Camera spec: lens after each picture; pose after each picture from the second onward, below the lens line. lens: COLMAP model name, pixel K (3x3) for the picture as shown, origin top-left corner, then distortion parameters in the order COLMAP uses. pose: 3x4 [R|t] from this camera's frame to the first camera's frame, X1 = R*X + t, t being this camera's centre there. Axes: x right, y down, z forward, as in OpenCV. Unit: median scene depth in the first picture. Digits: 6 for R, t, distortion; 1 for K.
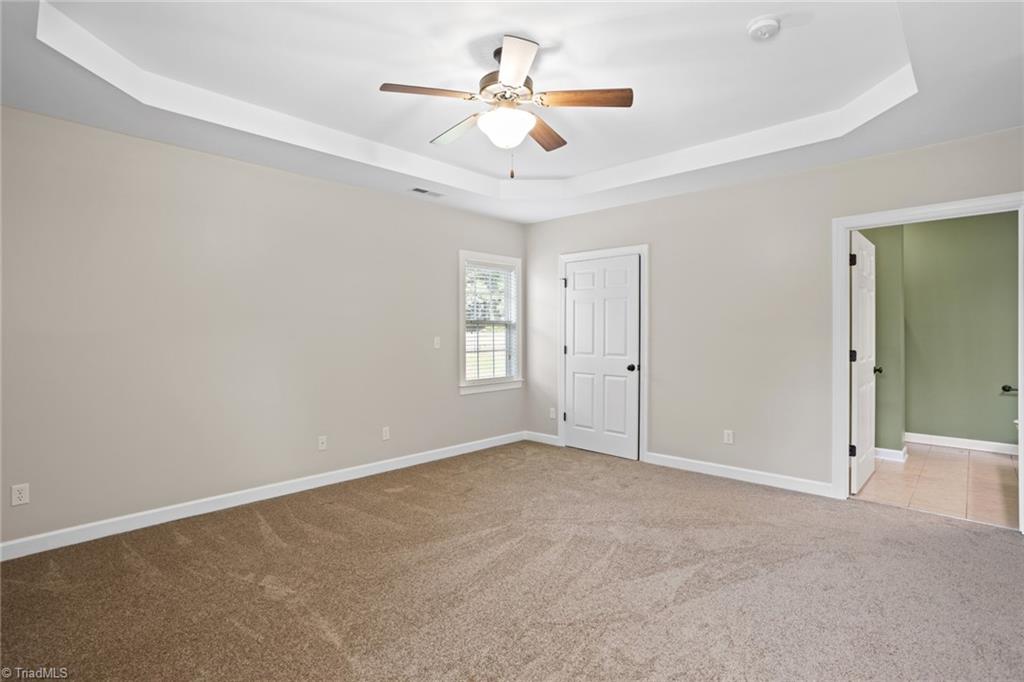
lens RADIAL K [[493.5, 0, 509.7], [0, 493.5, 332.3], [0, 0, 1]] dist [-0.027246, 0.001166]
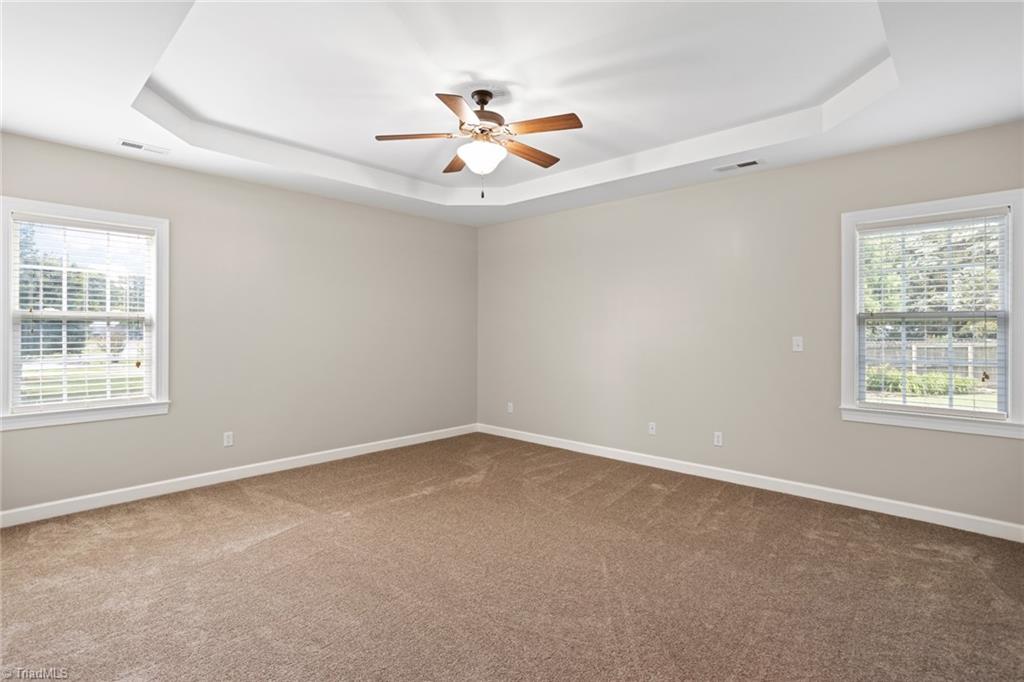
lens RADIAL K [[493.5, 0, 509.7], [0, 493.5, 332.3], [0, 0, 1]] dist [-0.027246, 0.001166]
pose [[0.028598, 0.012442, -0.999514, 0.737131], [-0.002657, 0.999920, 0.012371, -0.007456], [0.999587, 0.002302, 0.028629, 0.645237]]
